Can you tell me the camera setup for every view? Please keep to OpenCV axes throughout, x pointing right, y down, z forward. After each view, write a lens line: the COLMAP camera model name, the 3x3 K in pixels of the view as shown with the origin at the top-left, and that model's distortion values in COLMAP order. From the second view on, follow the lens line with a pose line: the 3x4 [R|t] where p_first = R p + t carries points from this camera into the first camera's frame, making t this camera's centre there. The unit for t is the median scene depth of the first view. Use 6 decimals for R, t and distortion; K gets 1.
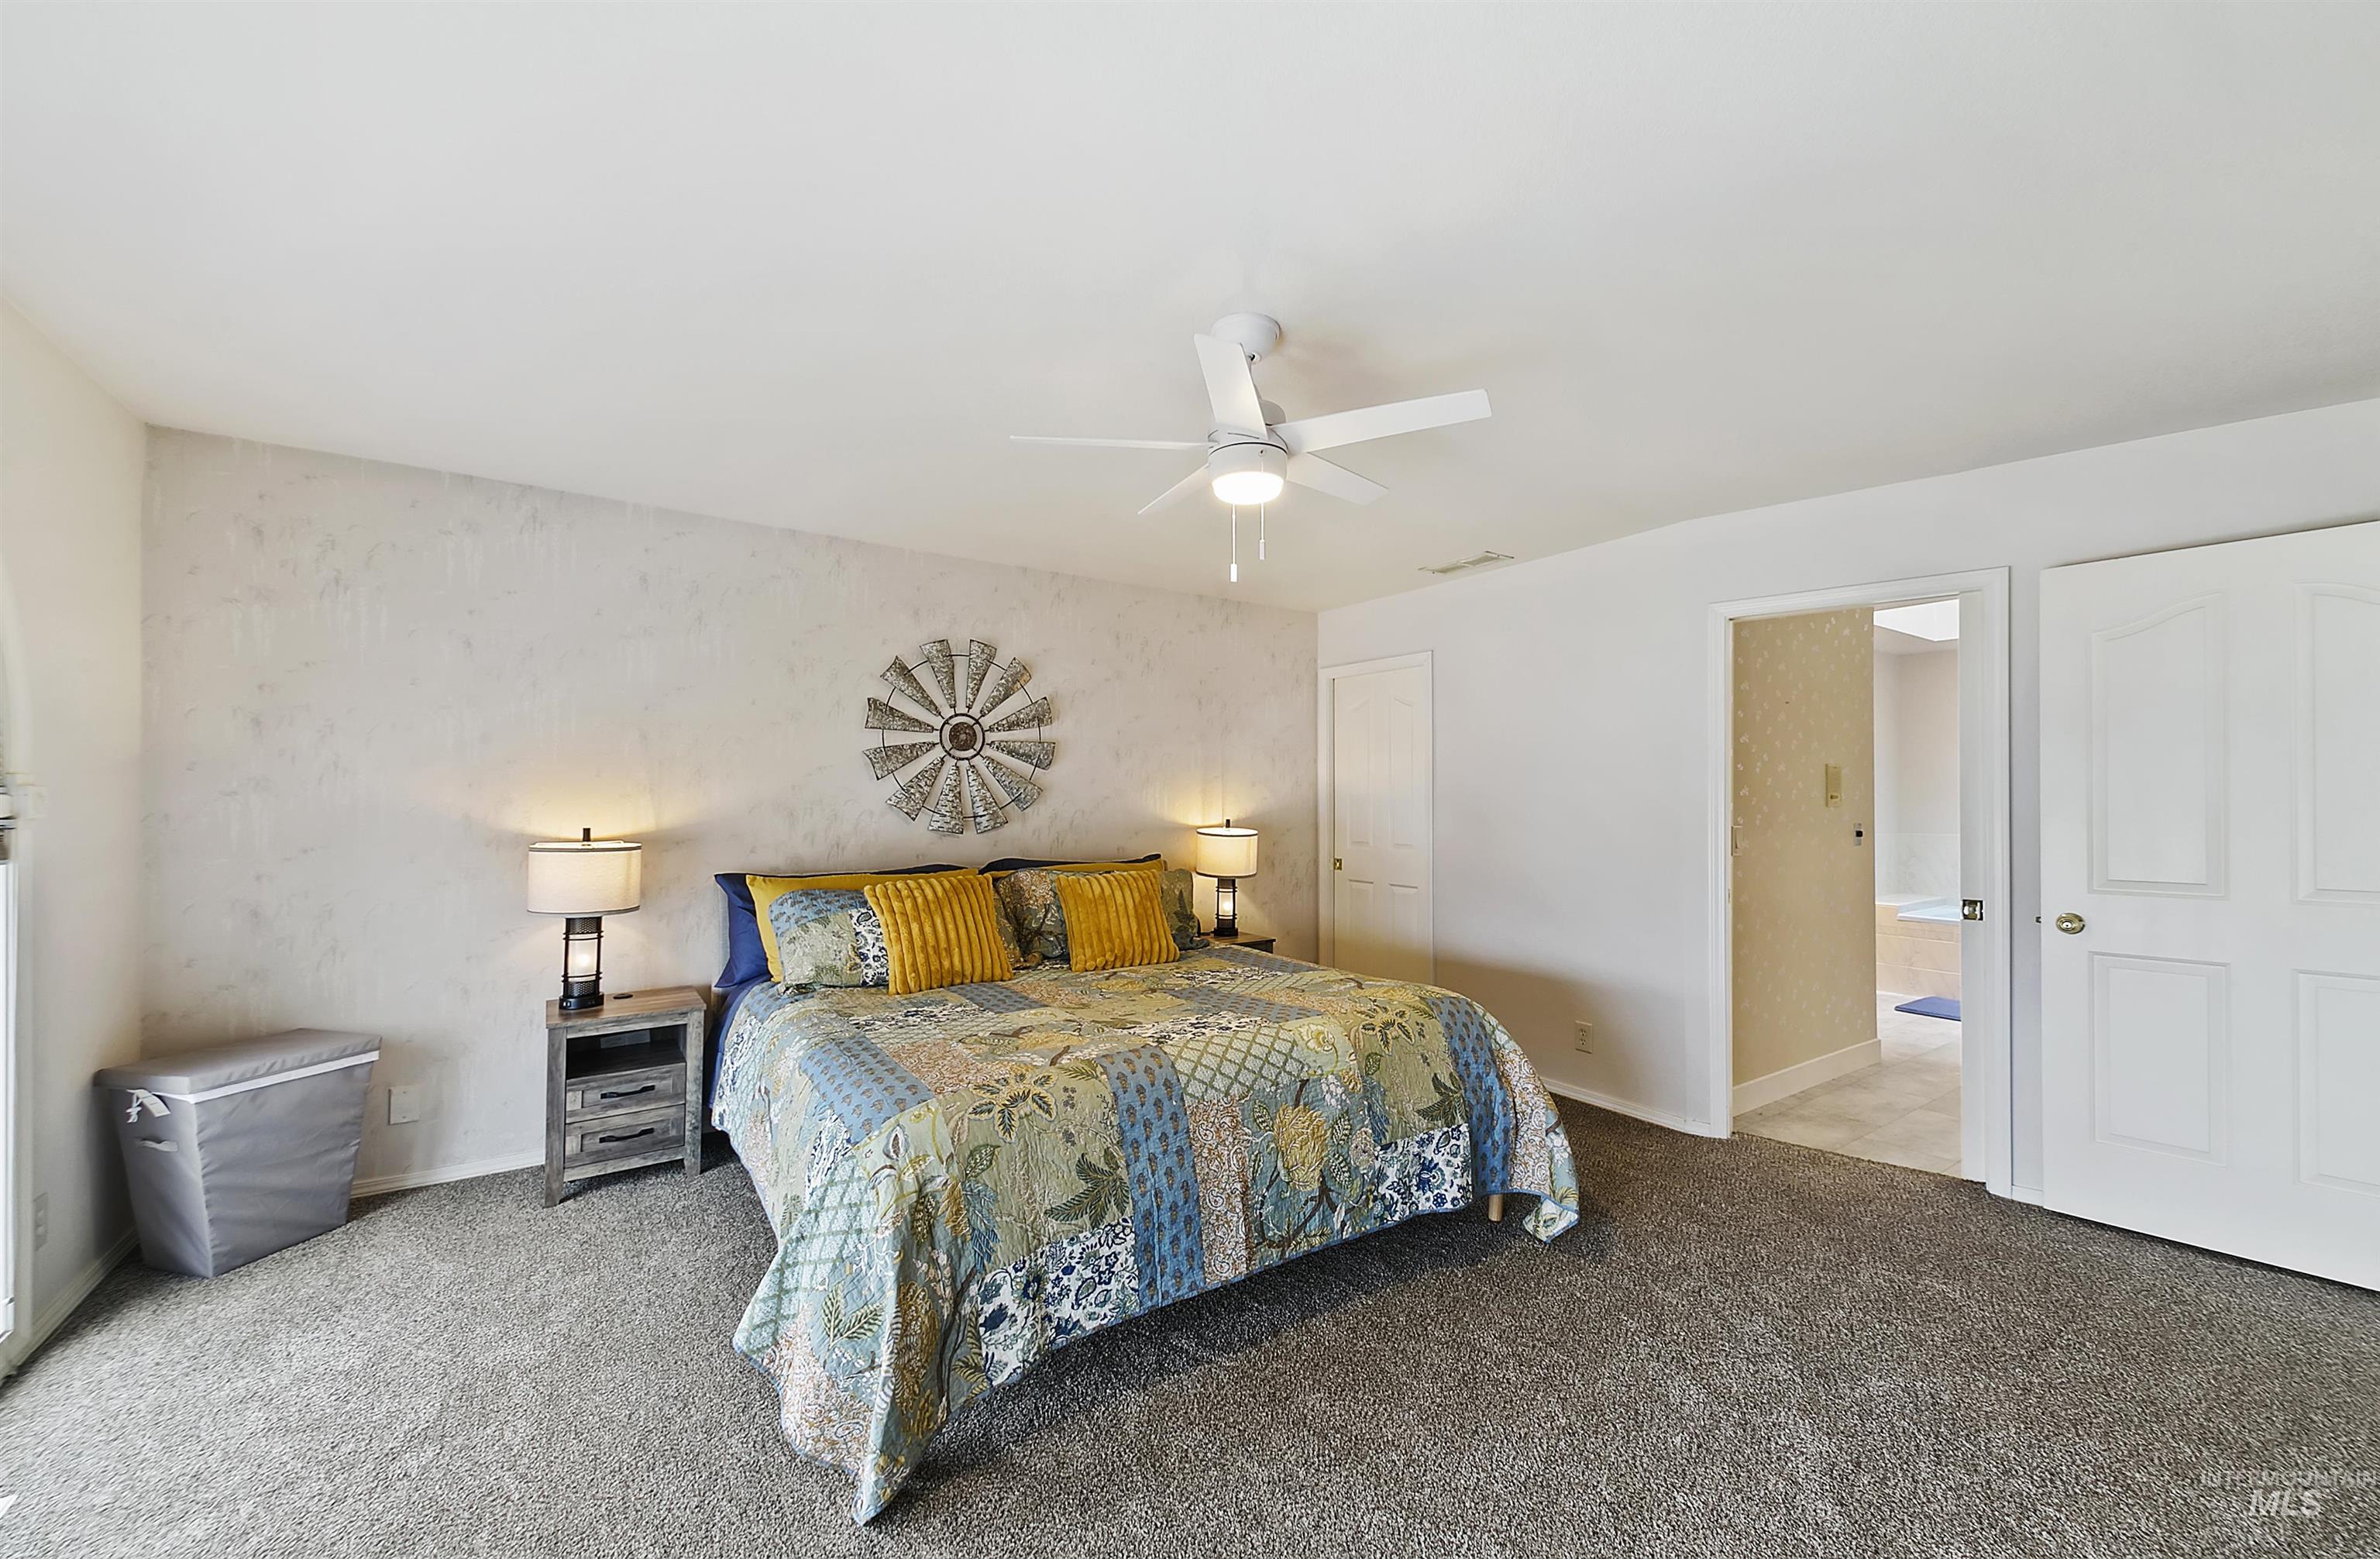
lens RADIAL K [[910.8, 0, 1213.6], [0, 910.8, 785.6], [0, 0, 1]] dist [0.031987, 0.000038]
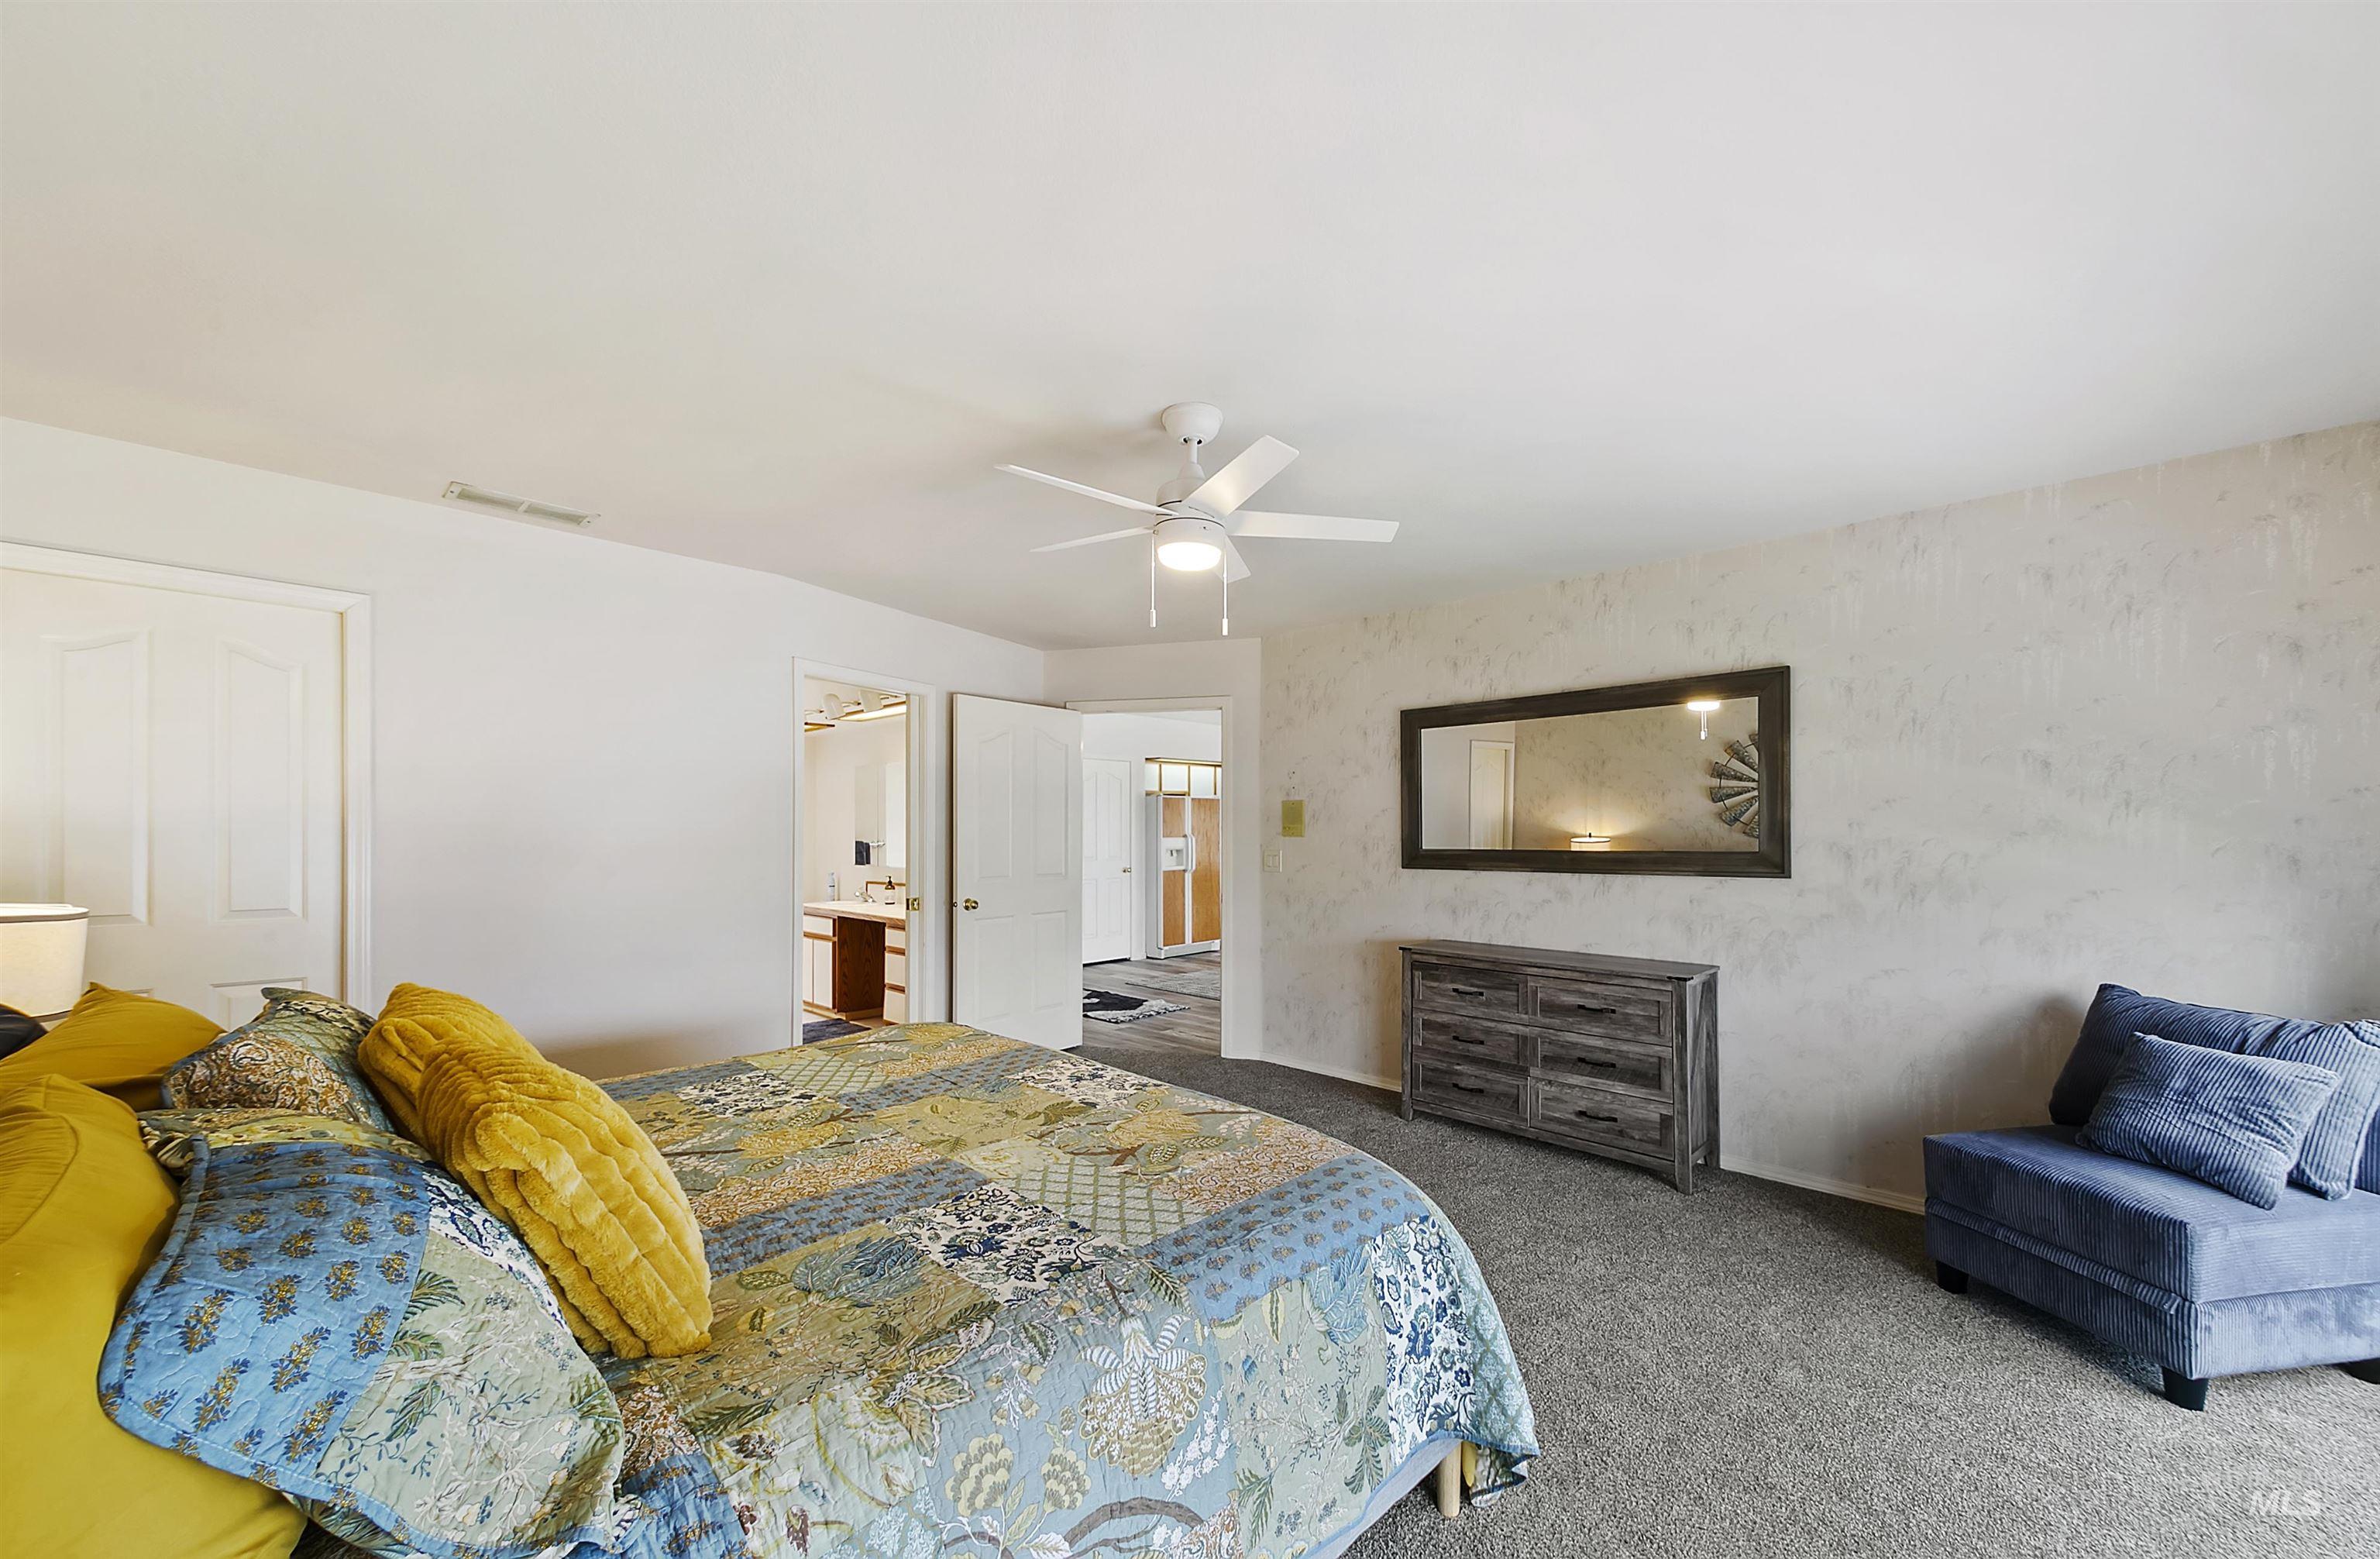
lens RADIAL K [[910.8, 0, 1213.6], [0, 910.8, 785.6], [0, 0, 1]] dist [0.031987, 0.000038]
pose [[-0.175034, 0.054284, 0.983065, -3.933835], [-0.002150, 0.998455, -0.055516, 0.124553], [-0.984560, -0.011831, -0.174647, 4.419928]]
